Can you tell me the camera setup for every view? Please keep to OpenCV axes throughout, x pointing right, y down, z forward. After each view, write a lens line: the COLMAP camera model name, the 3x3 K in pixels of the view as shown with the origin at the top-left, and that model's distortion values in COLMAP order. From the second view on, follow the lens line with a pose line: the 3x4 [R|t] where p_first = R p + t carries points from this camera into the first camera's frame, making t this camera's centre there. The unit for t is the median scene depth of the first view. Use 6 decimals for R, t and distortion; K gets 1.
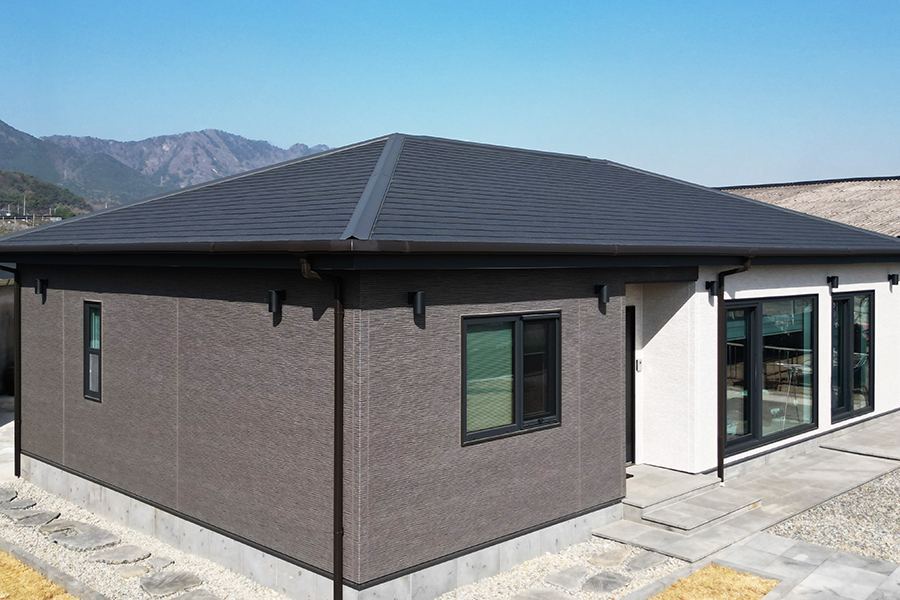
lens RADIAL K [[896.4, 0, 451.3], [0, 896.4, 261.4], [0, 0, 1]] dist [0.041737, 0.000000]
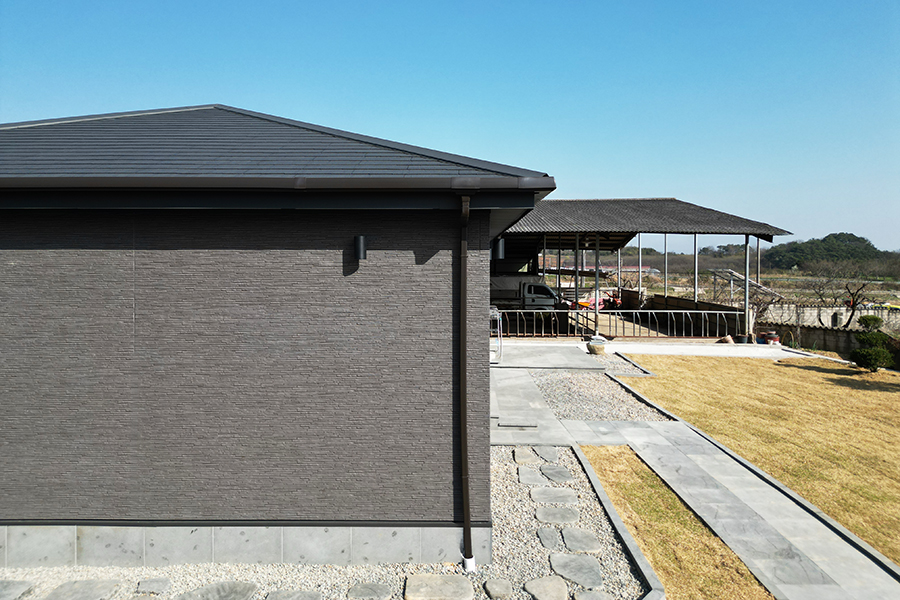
lens RADIAL K [[632.4, 0, 451.1], [0, 632.4, 261.2], [0, 0, 1]] dist [0.058357, -0.049099]
pose [[0.725569, -0.000893, 0.688149, -0.490270], [0.005915, 0.999970, -0.004939, 0.052471], [-0.688124, 0.007654, 0.725553, 0.393002]]
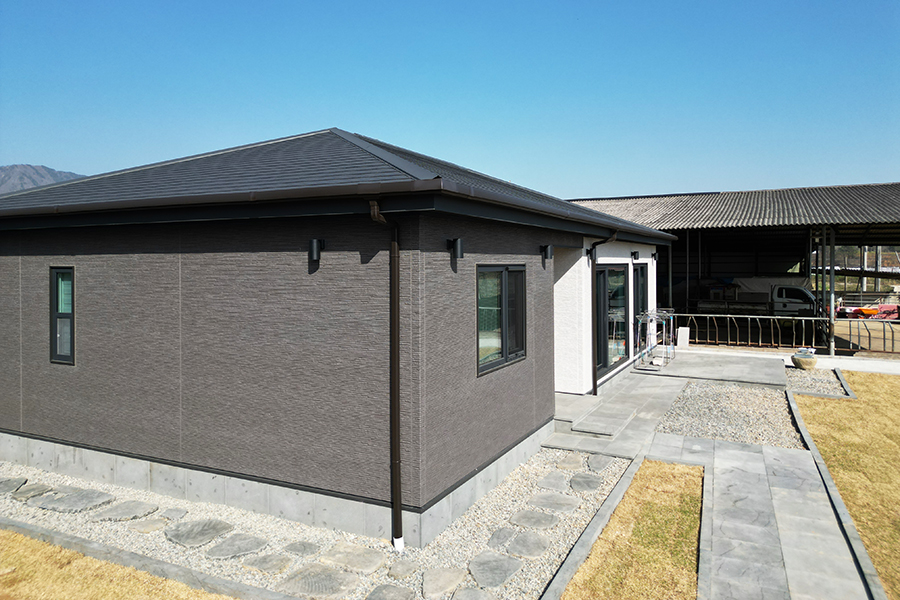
lens RADIAL K [[632.4, 0, 451.3], [0, 632.4, 259.7], [0, 0, 1]] dist [0.058357, -0.049099]
pose [[0.951895, -0.005260, 0.306378, -0.231834], [0.009259, 0.999890, -0.011599, 0.056342], [-0.306283, 0.013878, 0.951839, 0.204537]]
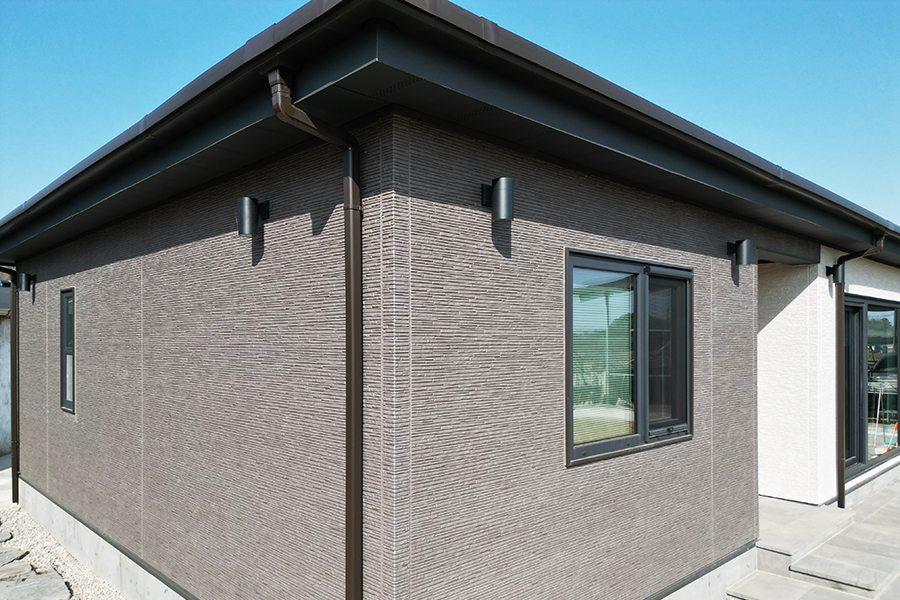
lens RADIAL K [[632.4, 0, 452.1], [0, 632.4, 339.6], [0, 0, 1]] dist [0.058357, -0.049099]
pose [[0.999732, -0.003584, -0.022874, -0.047214], [0.003478, 0.999983, -0.004668, 0.107046], [0.022890, 0.004587, 0.999727, 0.500150]]
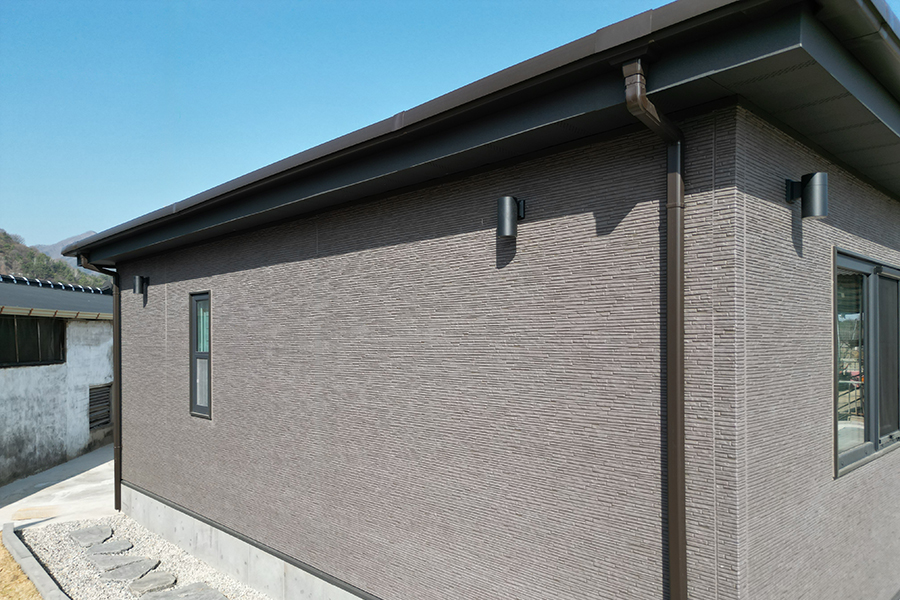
lens RADIAL K [[632.4, 0, 453.1], [0, 632.4, 338.2], [0, 0, 1]] dist [0.058357, -0.049099]
pose [[0.999814, -0.006457, -0.018156, -0.190549], [0.006317, 0.999950, -0.007779, 0.103919], [0.018206, 0.007663, 0.999805, 0.512746]]
